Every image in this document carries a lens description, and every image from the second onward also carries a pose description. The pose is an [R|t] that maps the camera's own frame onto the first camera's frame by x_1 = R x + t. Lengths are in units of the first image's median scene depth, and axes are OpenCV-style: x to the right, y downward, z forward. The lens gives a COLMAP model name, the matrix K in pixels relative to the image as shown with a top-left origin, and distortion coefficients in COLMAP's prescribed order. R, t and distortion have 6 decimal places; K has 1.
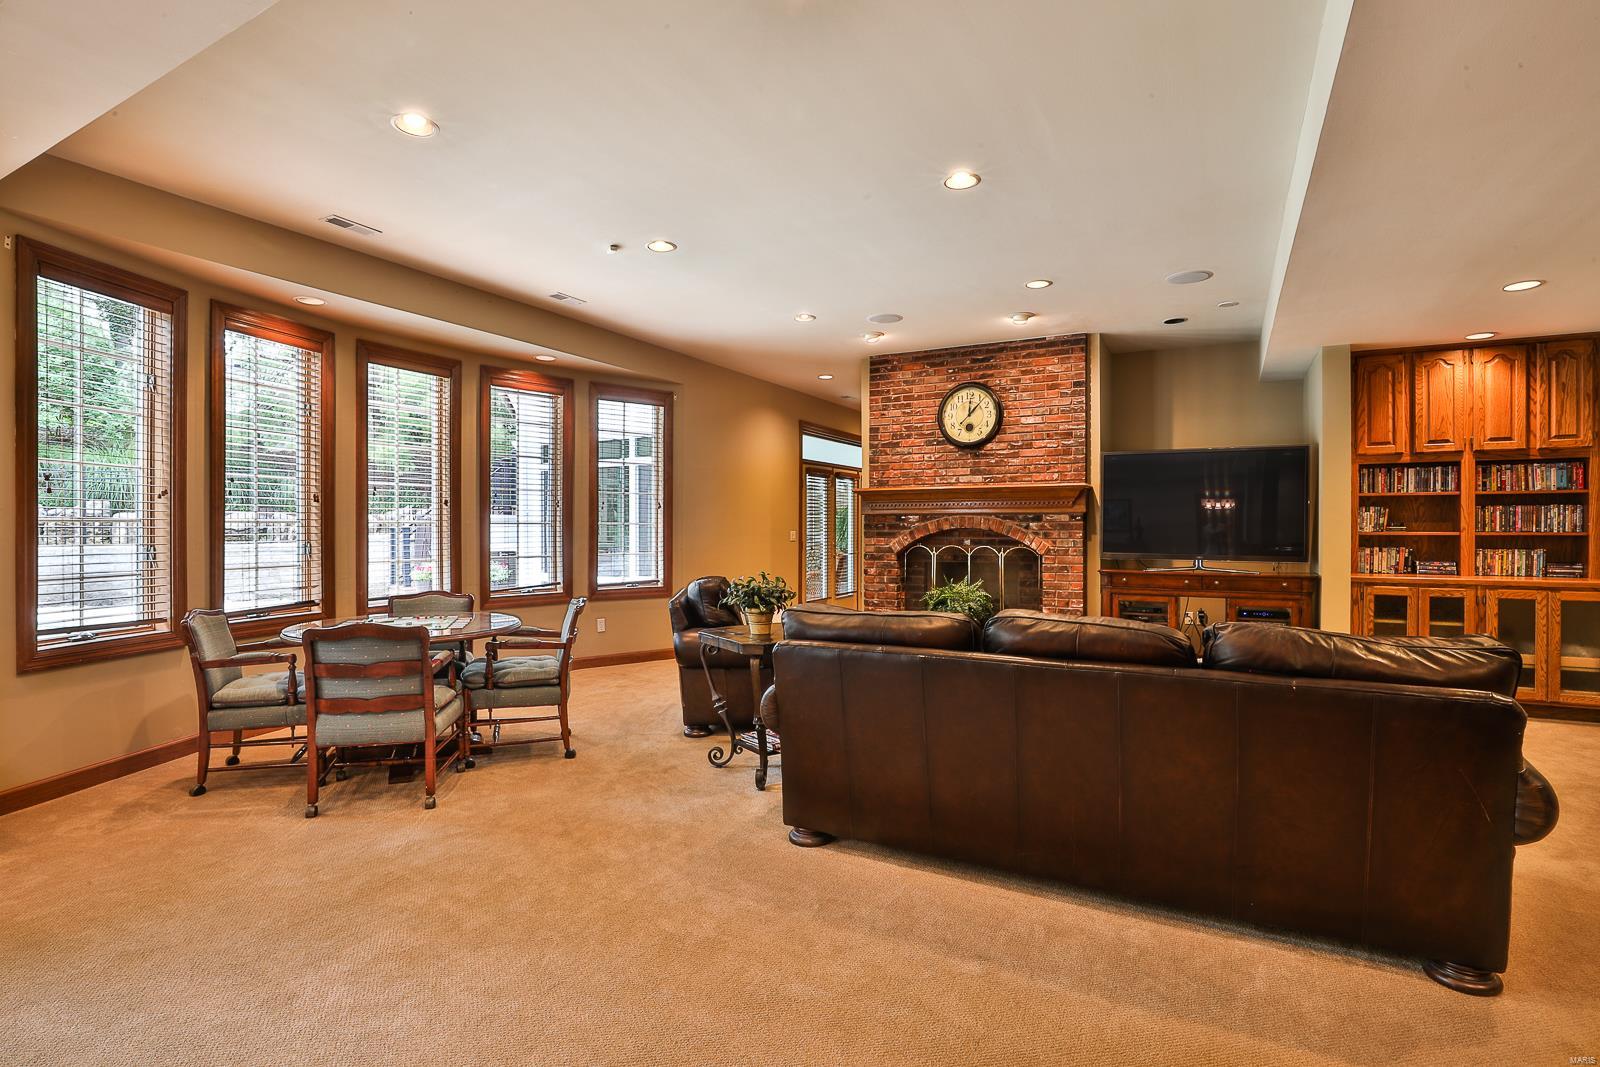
lens RADIAL K [[802.1, 0, 782.7], [0, 802.1, 533.6], [0, 0, 1]] dist [-0.024368, 0.000520]
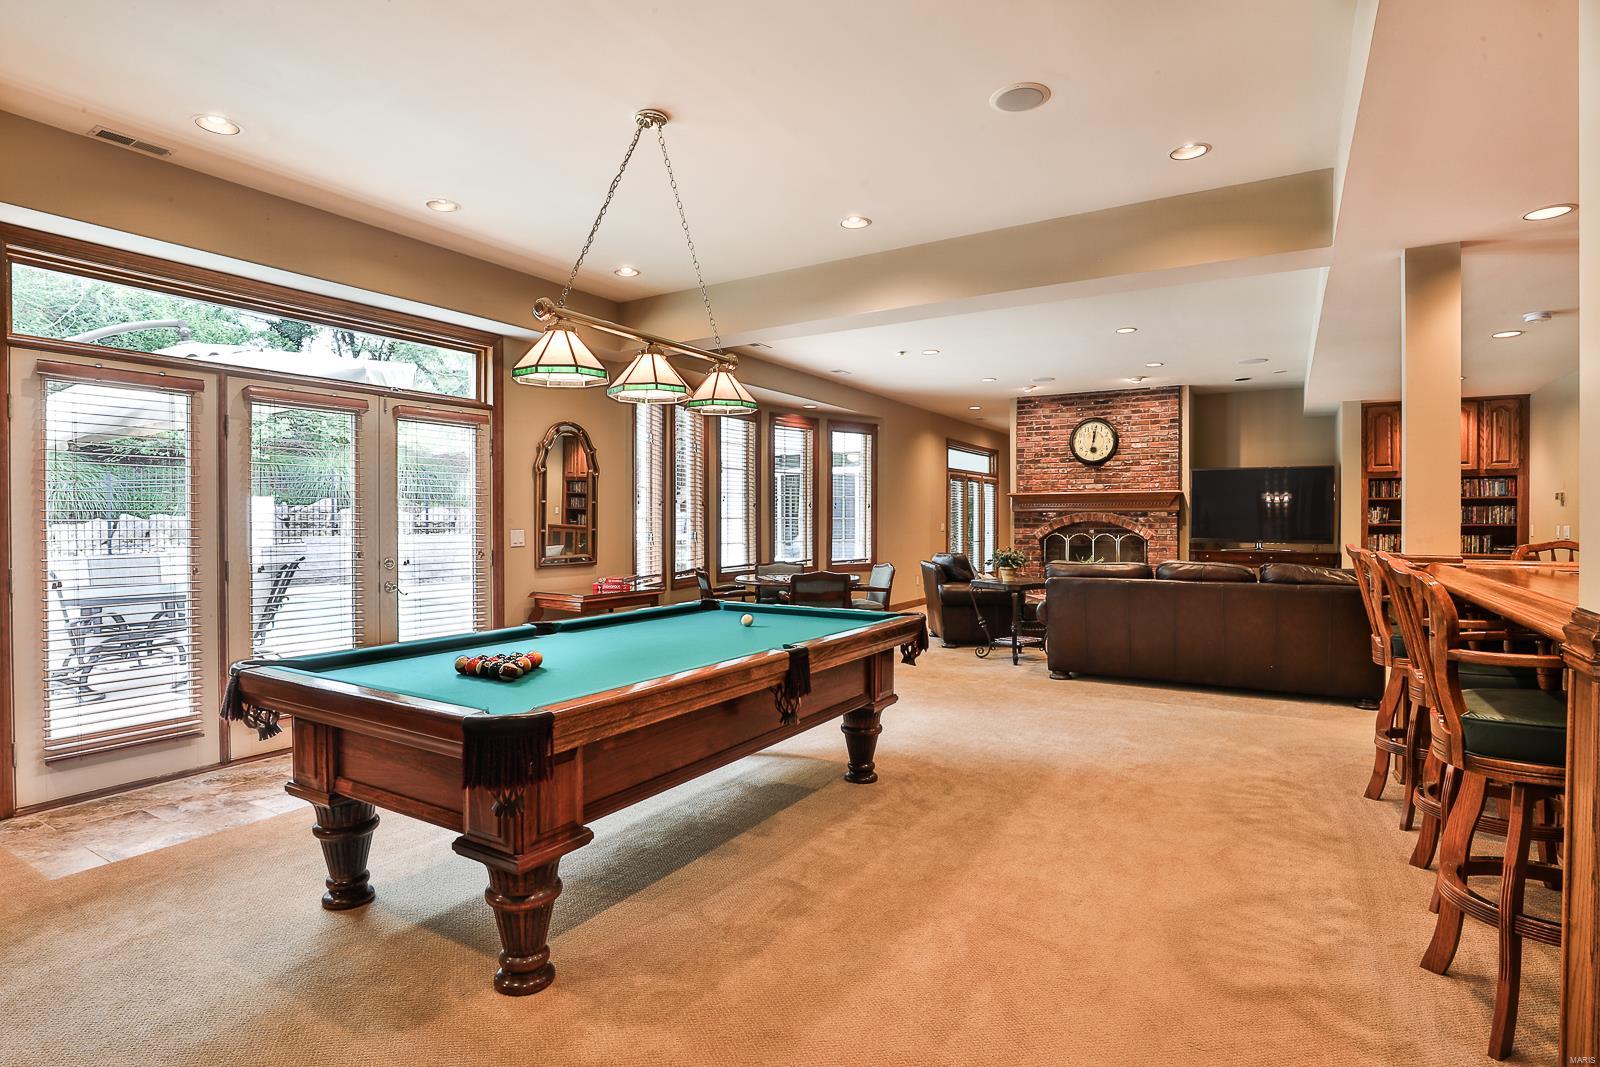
lens RADIAL K [[802.1, 0, 801.8], [0, 802.1, 535.6], [0, 0, 1]] dist [-0.024368, 0.000520]
pose [[0.999188, -0.000713, -0.040281, -0.231259], [0.001202, 0.999926, 0.012120, 0.000595], [0.040269, -0.012158, 0.999115, -0.444033]]
